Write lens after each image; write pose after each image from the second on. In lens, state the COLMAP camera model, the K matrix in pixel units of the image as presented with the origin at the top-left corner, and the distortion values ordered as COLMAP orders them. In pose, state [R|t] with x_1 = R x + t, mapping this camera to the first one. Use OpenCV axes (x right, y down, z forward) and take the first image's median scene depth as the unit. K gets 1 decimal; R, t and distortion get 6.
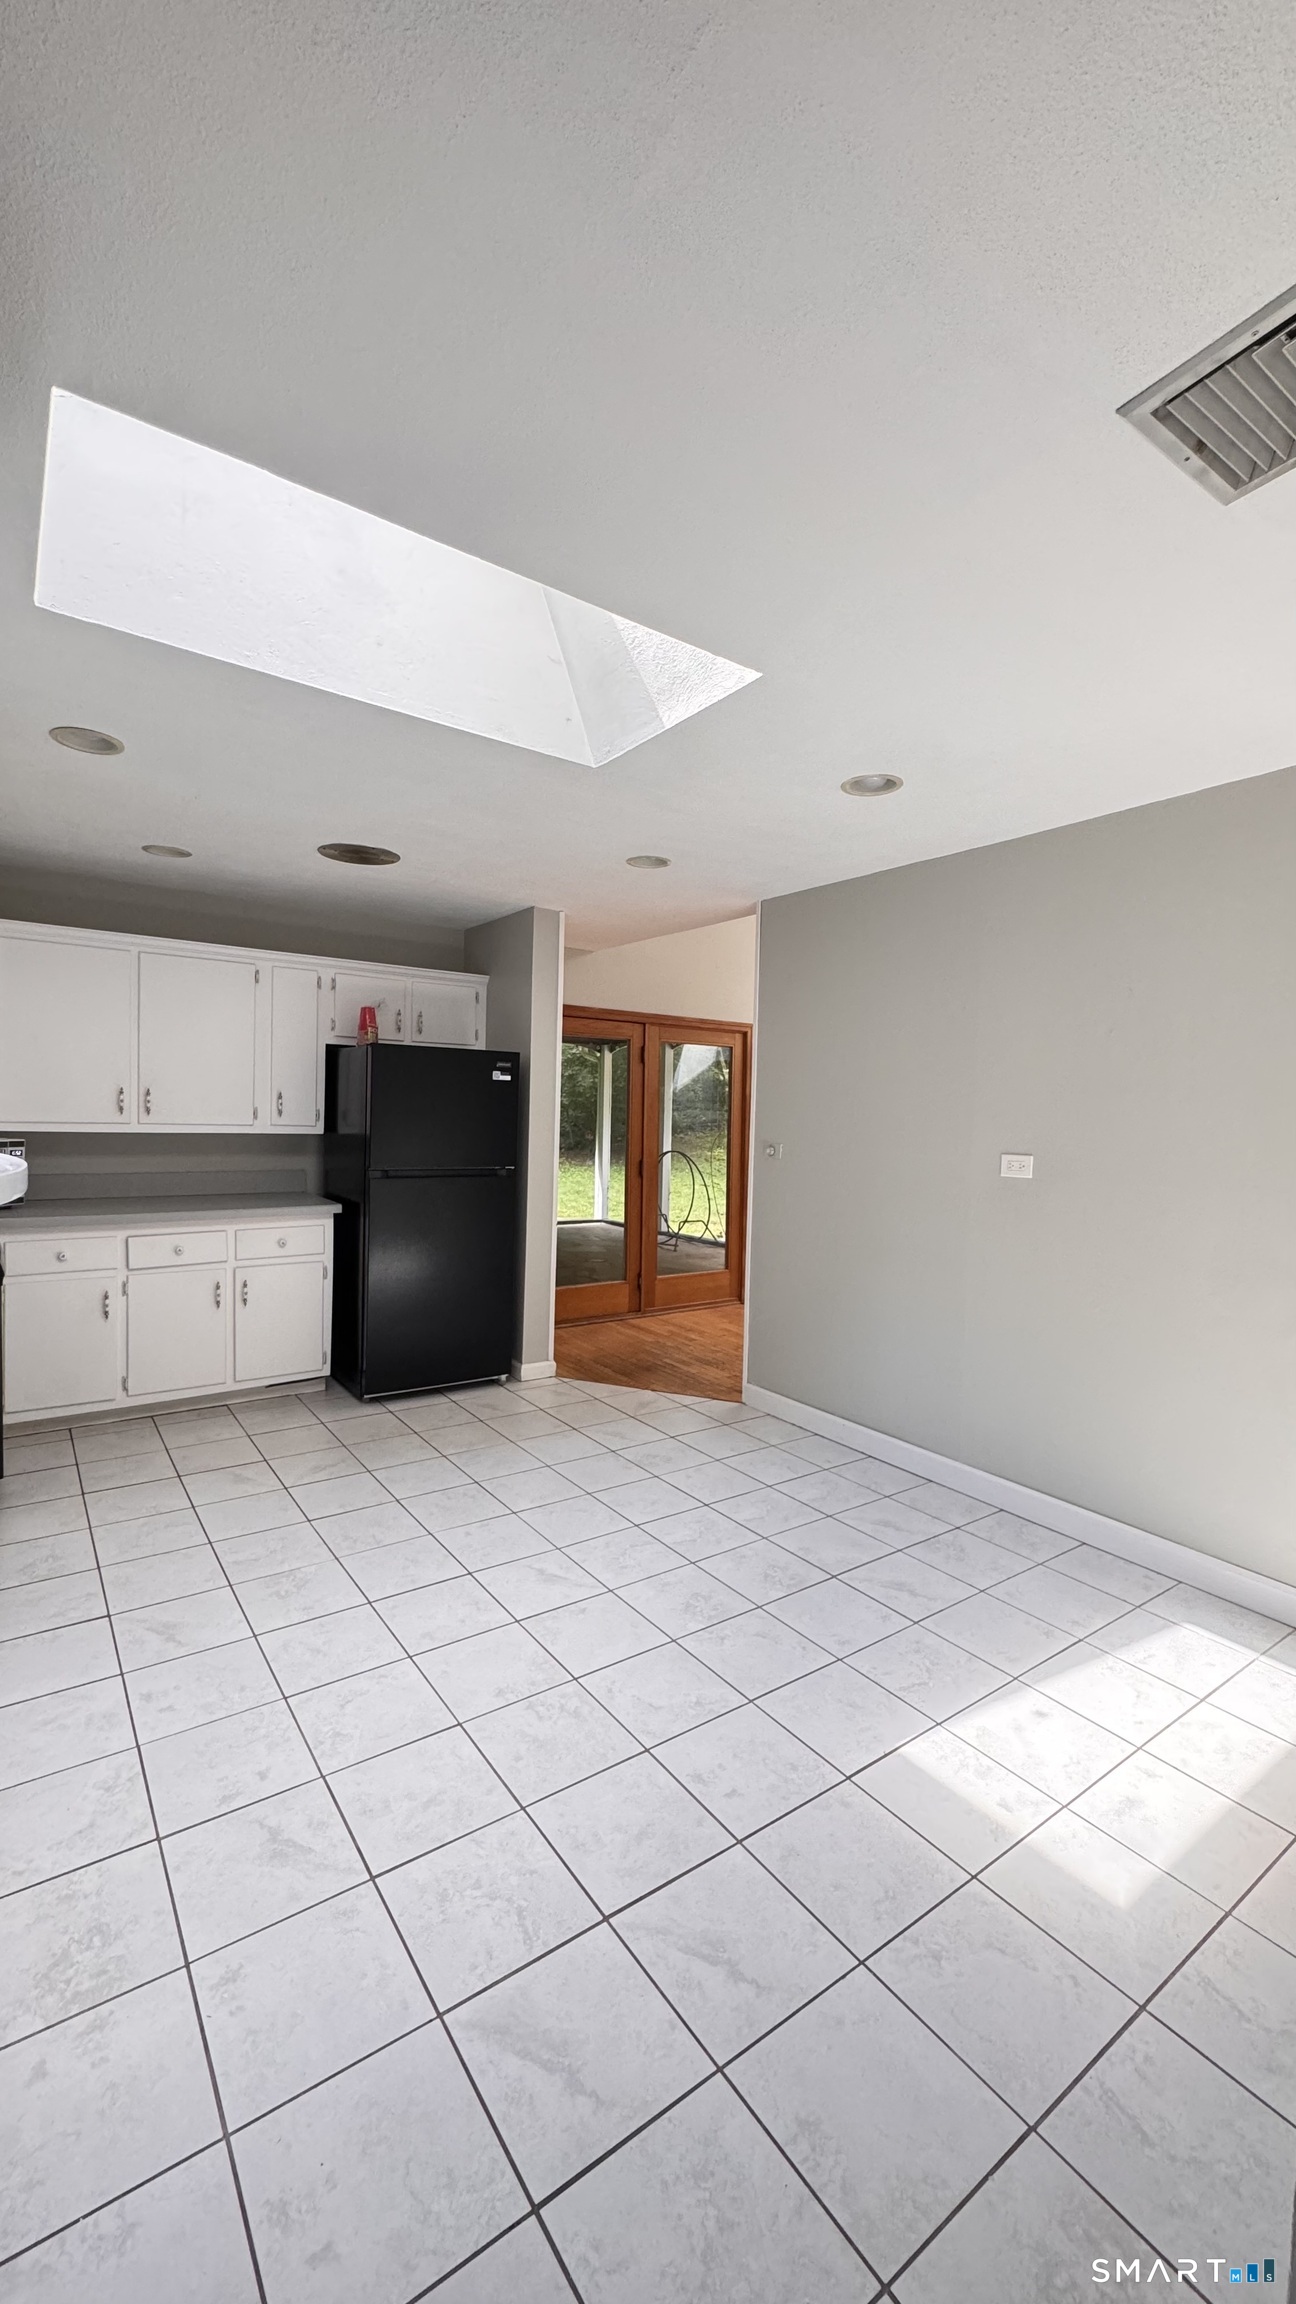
lens RADIAL K [[921.1, 0, 645.6], [0, 921.1, 1152.7], [0, 0, 1]] dist [-0.004259, 0.000250]
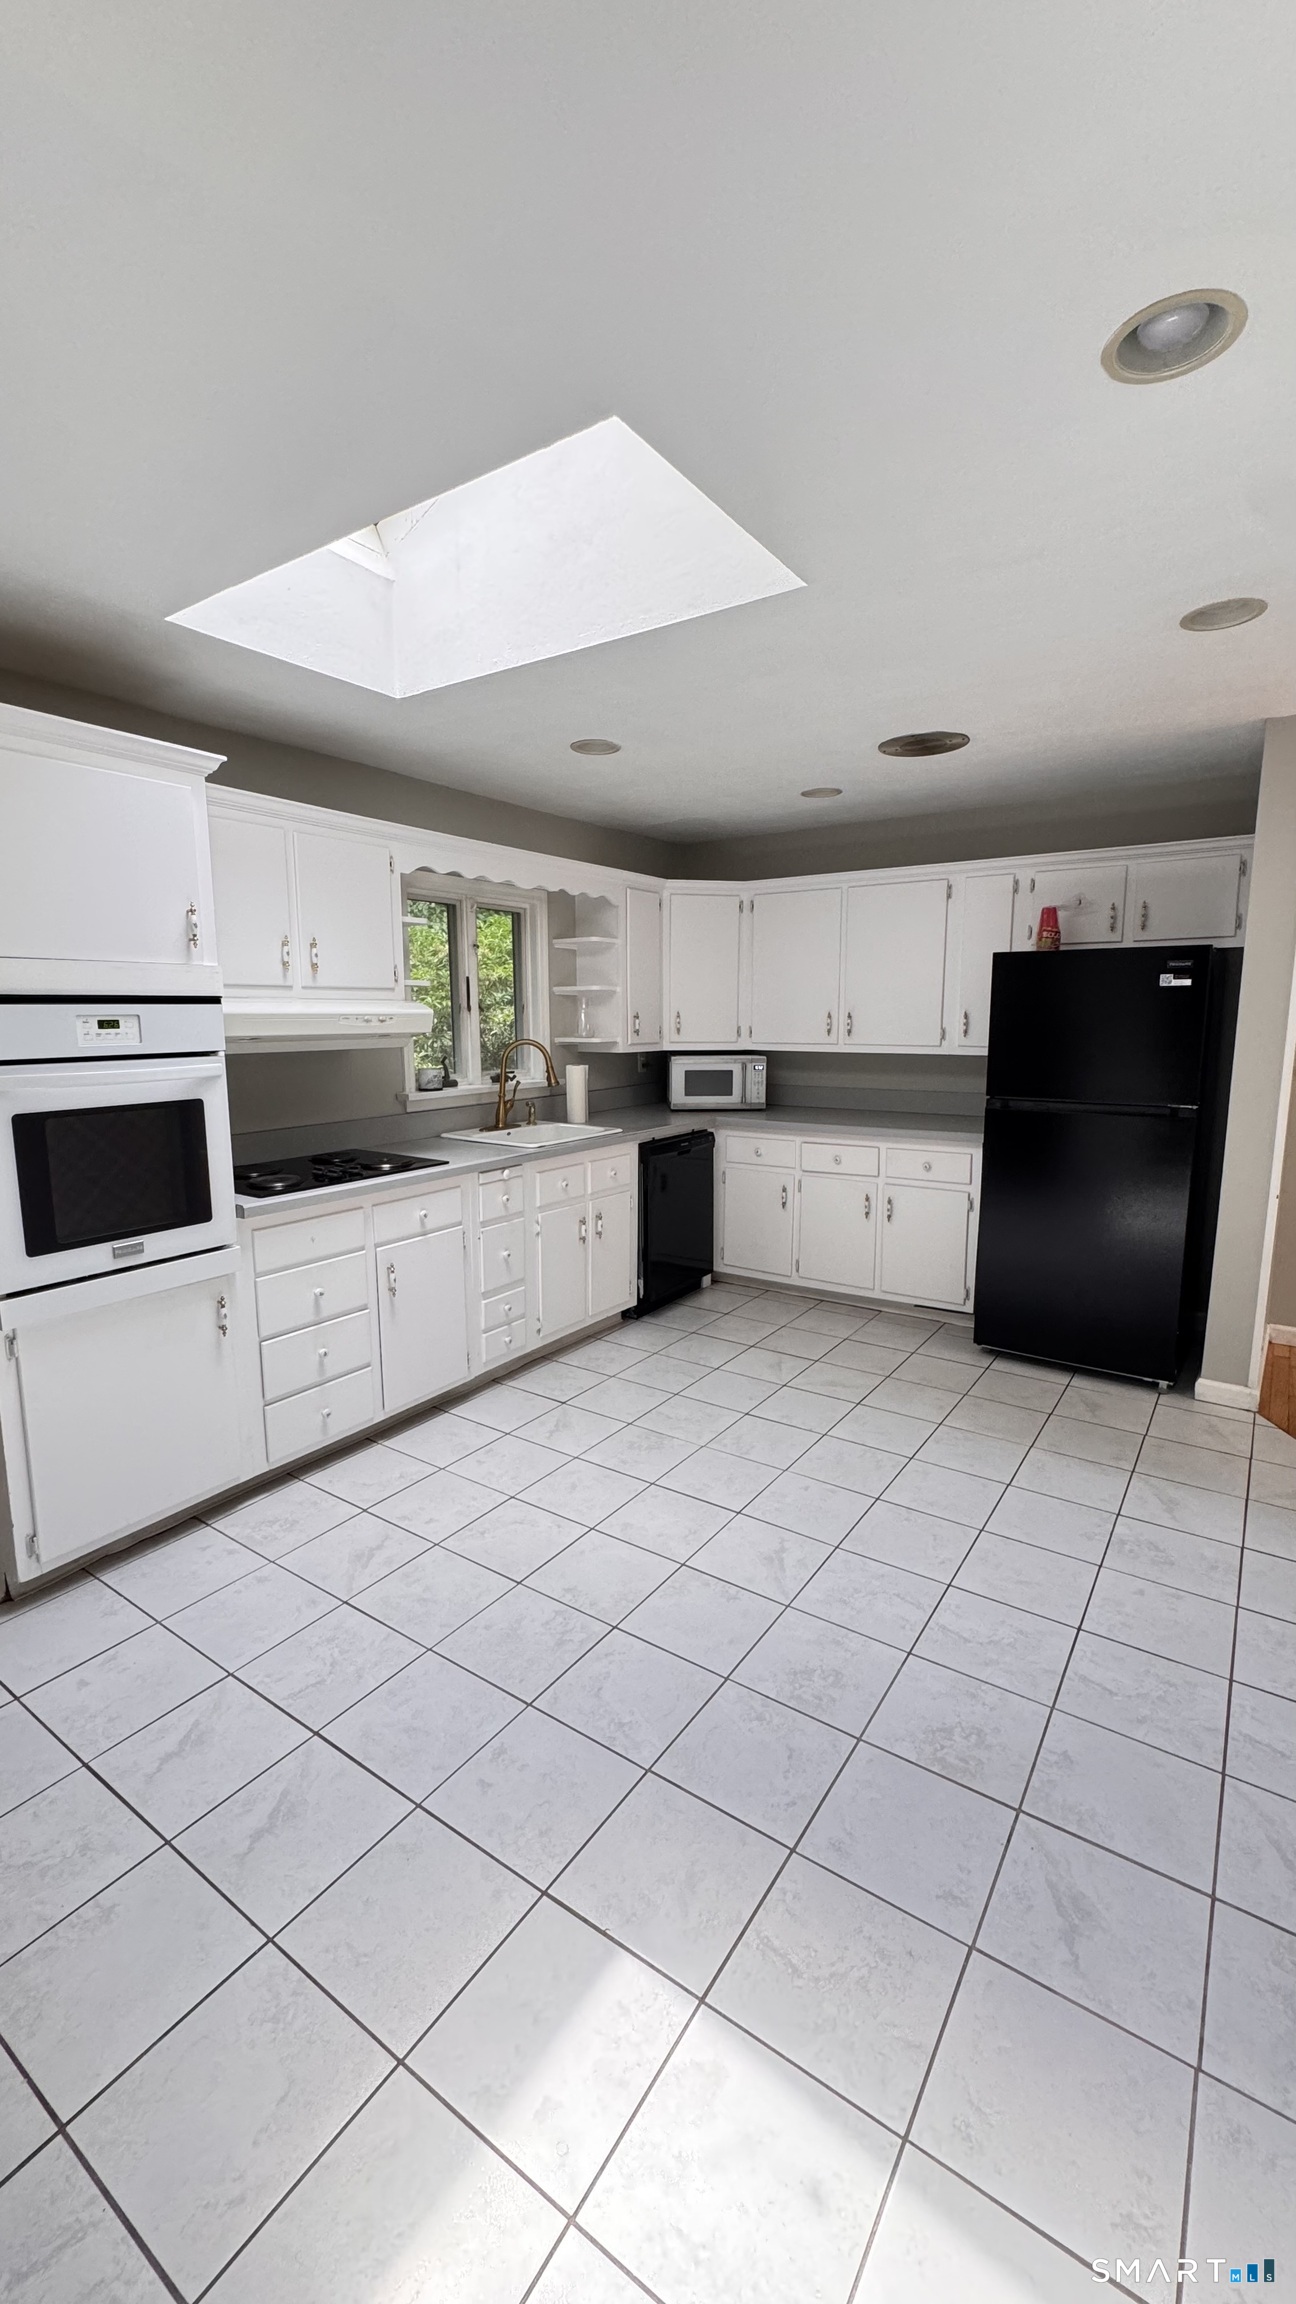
lens RADIAL K [[921.1, 0, 639.6], [0, 921.1, 1150.8], [0, 0, 1]] dist [-0.004259, 0.000250]
pose [[0.339500, 0.111307, -0.933997, 0.466658], [-0.027361, 0.993722, 0.108479, -0.019299], [0.940208, -0.011274, 0.340414, 0.418061]]
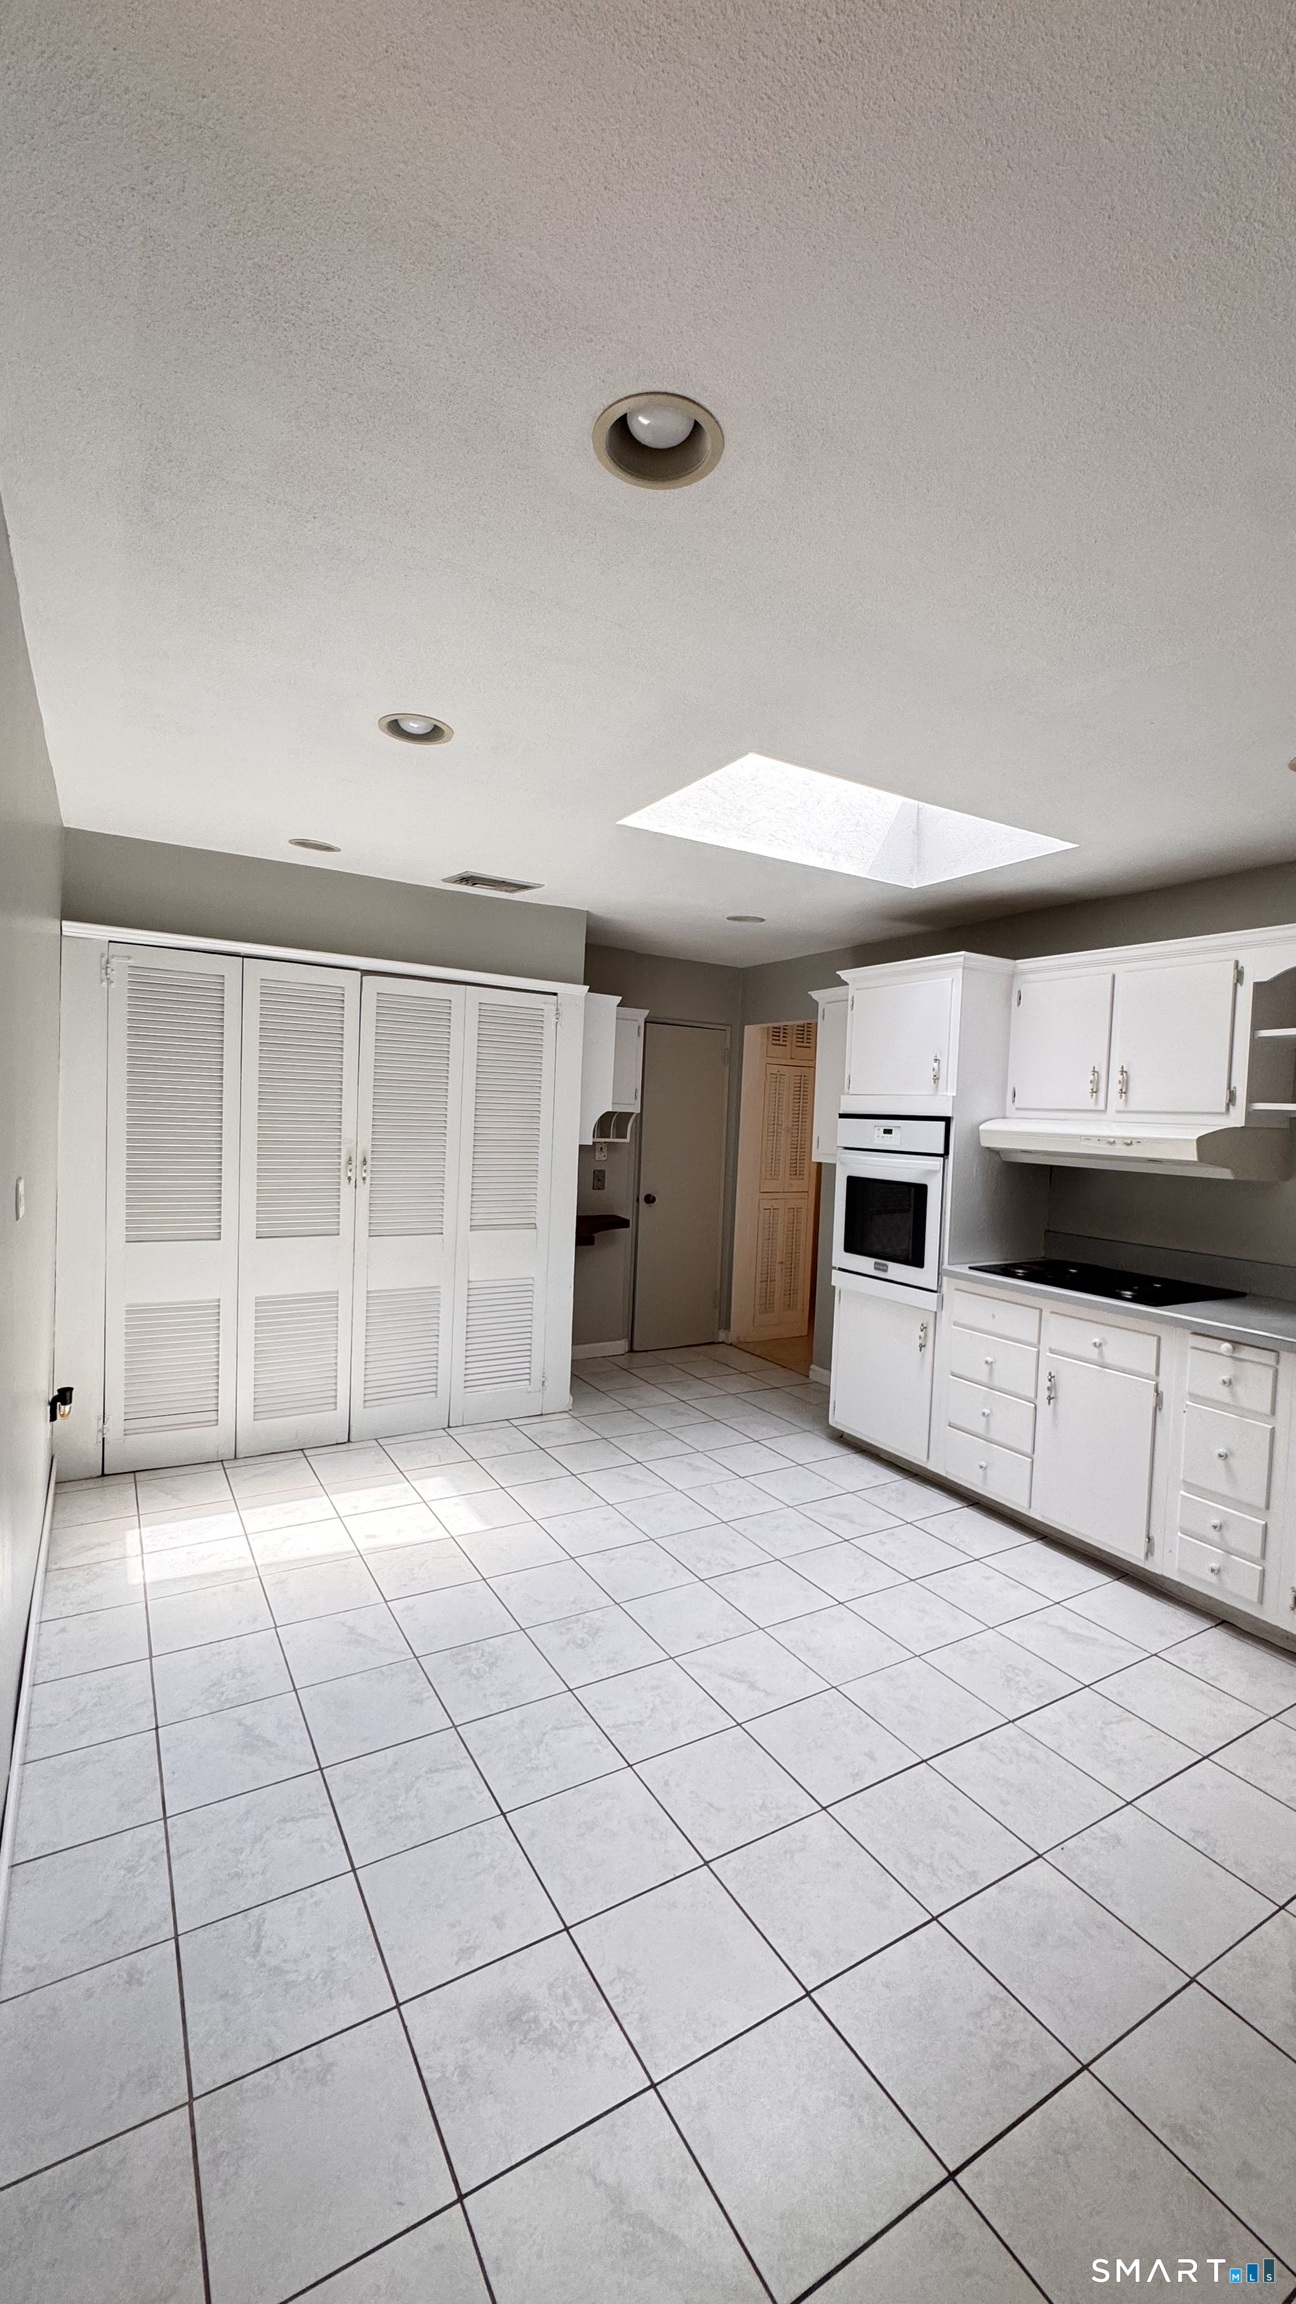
lens RADIAL K [[921.1, 0, 646.4], [0, 921.1, 1149.9], [0, 0, 1]] dist [-0.004259, 0.000250]
pose [[-0.994455, -0.067895, 0.080315, -0.036940], [-0.060825, 0.994313, 0.087418, -0.079330], [-0.085794, 0.082048, -0.992929, 1.332451]]
